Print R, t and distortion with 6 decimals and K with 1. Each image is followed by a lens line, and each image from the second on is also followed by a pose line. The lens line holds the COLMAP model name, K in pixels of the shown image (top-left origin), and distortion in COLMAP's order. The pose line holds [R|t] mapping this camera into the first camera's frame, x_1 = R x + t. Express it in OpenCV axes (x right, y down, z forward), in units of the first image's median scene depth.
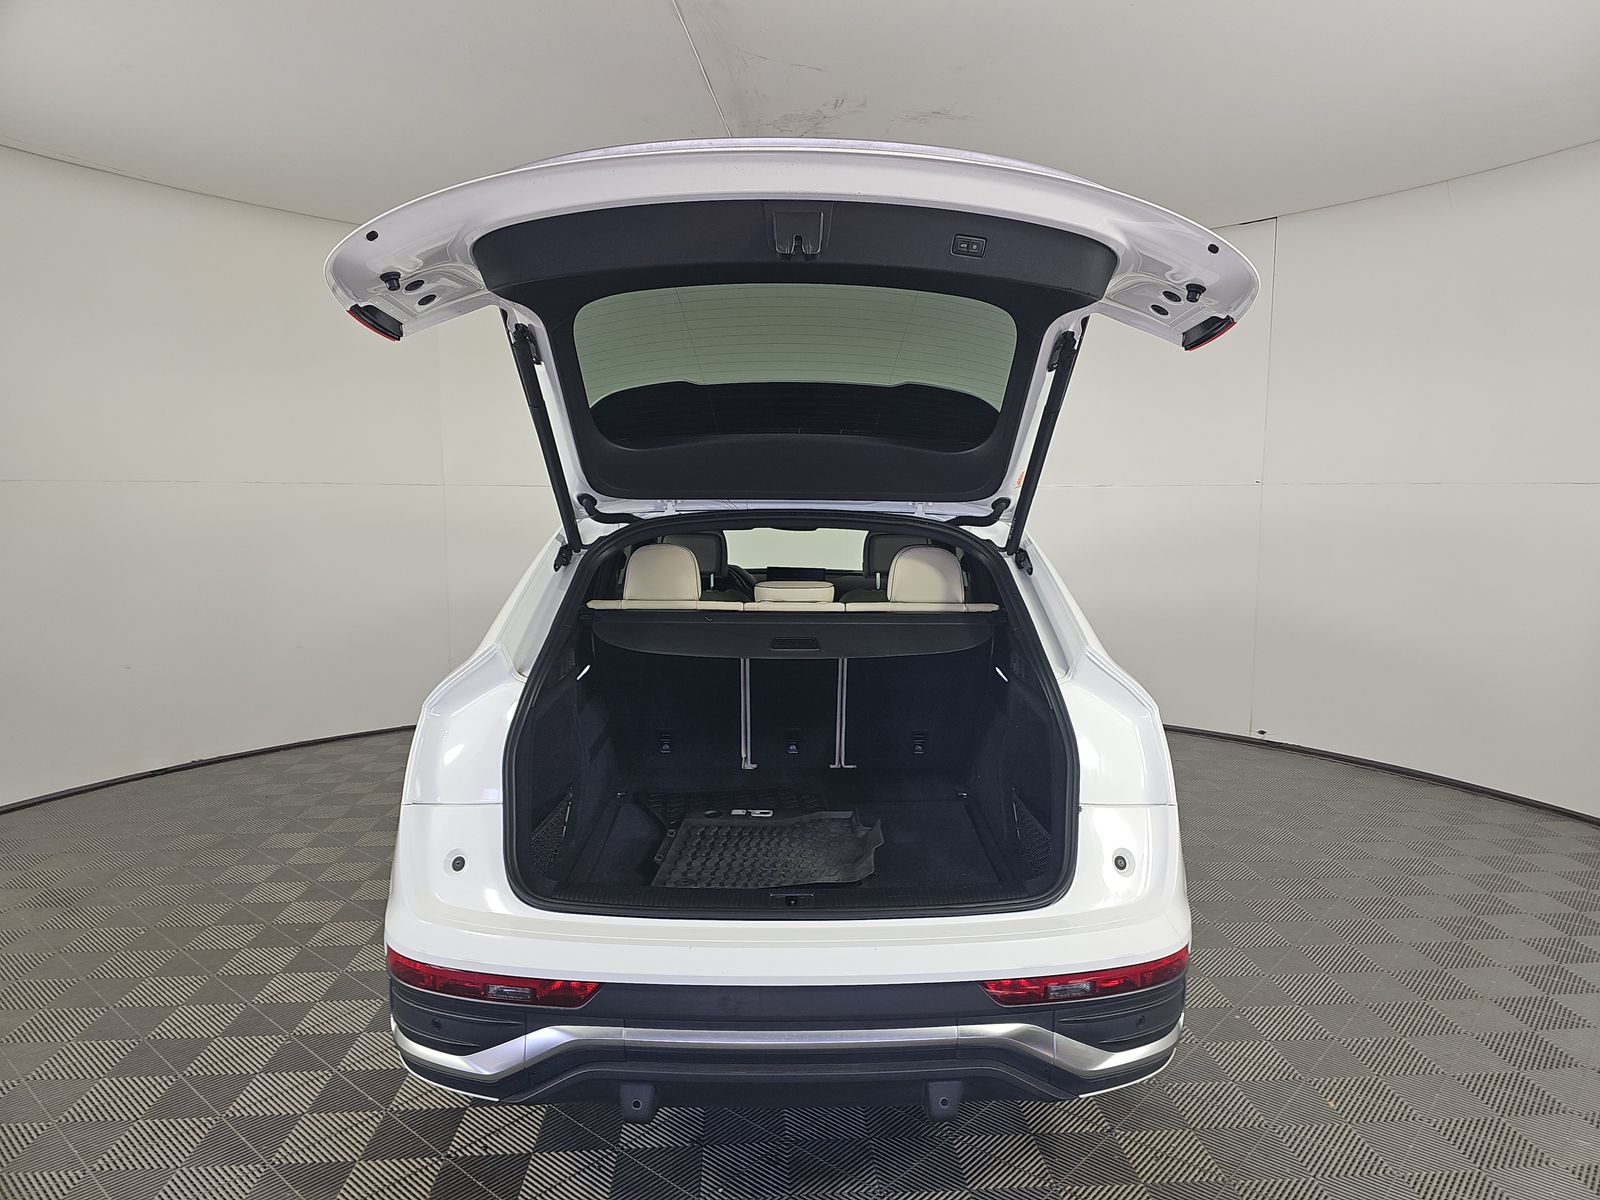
lens RADIAL K [[1062.5, 0, 809.4], [0, 1062.5, 597.1], [0, 0, 1]] dist [0.022810, -0.024932]
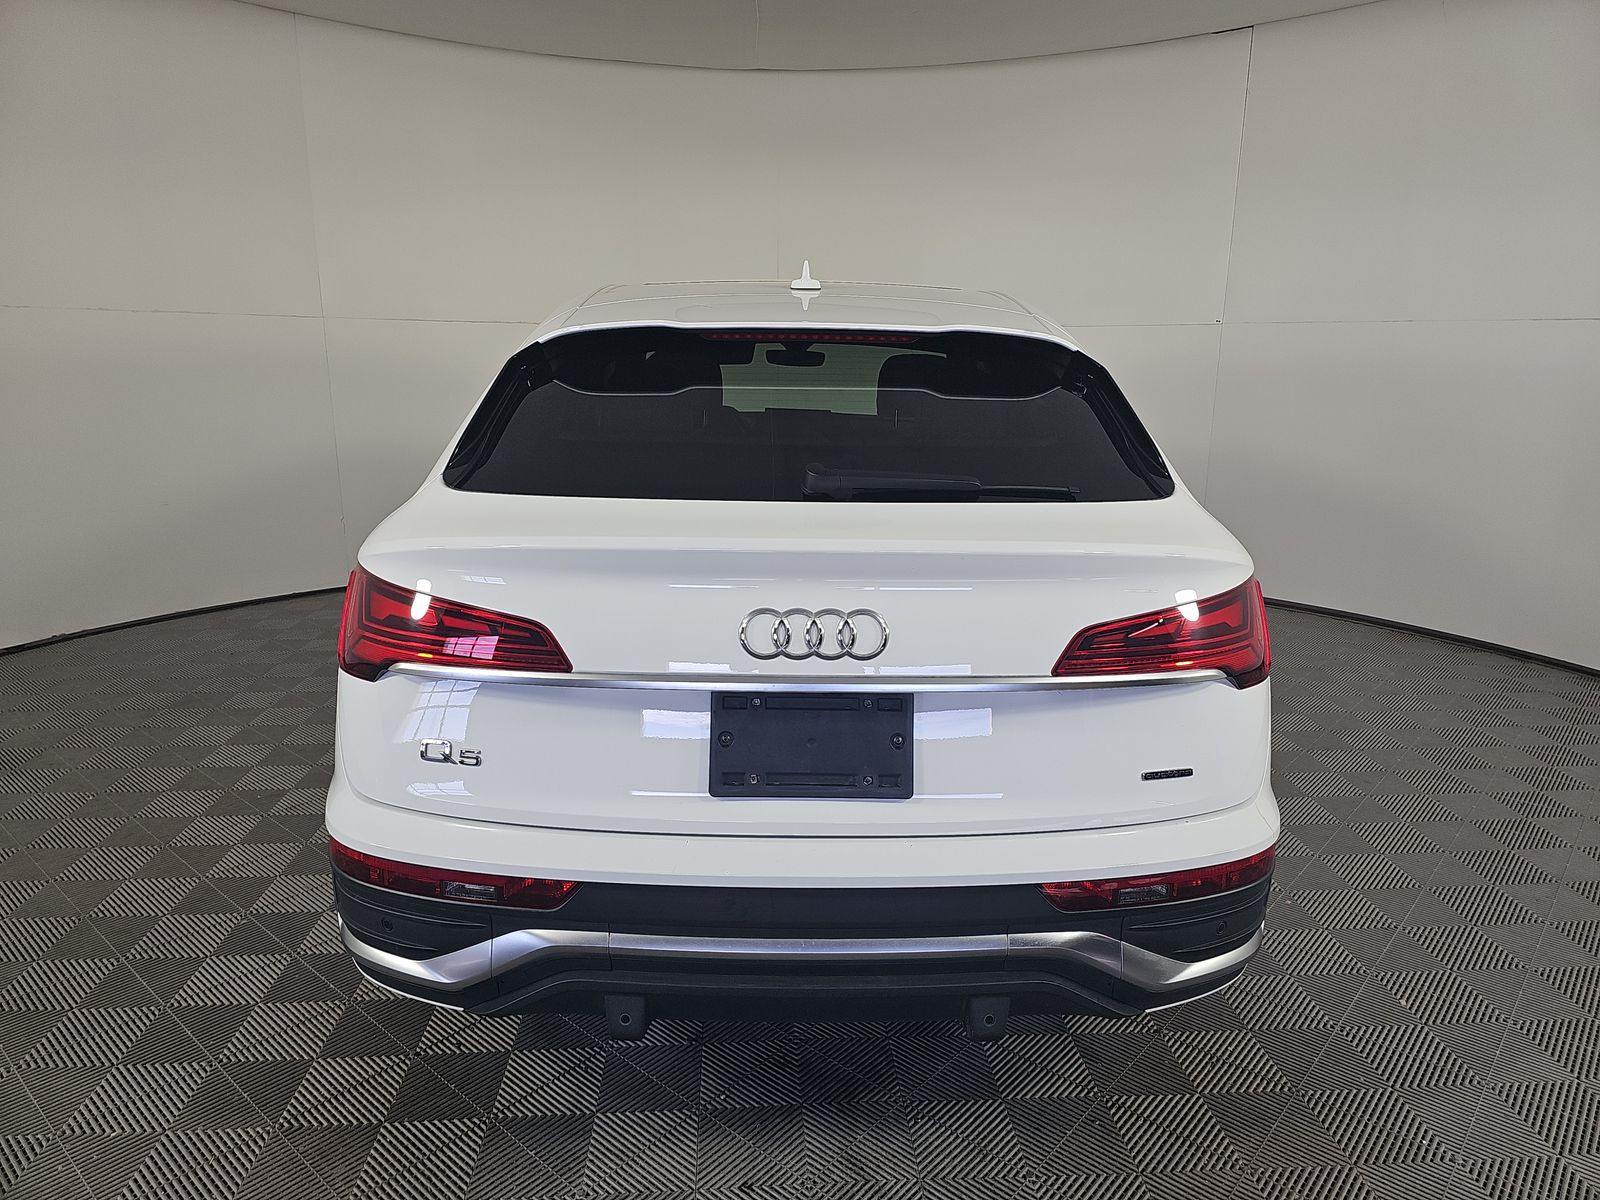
lens RADIAL K [[1062.5, 0, 797.7], [0, 1062.5, 611.9], [0, 0, 1]] dist [0.022810, -0.024932]
pose [[0.999973, 0.007234, -0.001563, -0.021370], [-0.006935, 0.989618, 0.143556, 0.027708], [0.002586, -0.143541, 0.989641, 0.171441]]
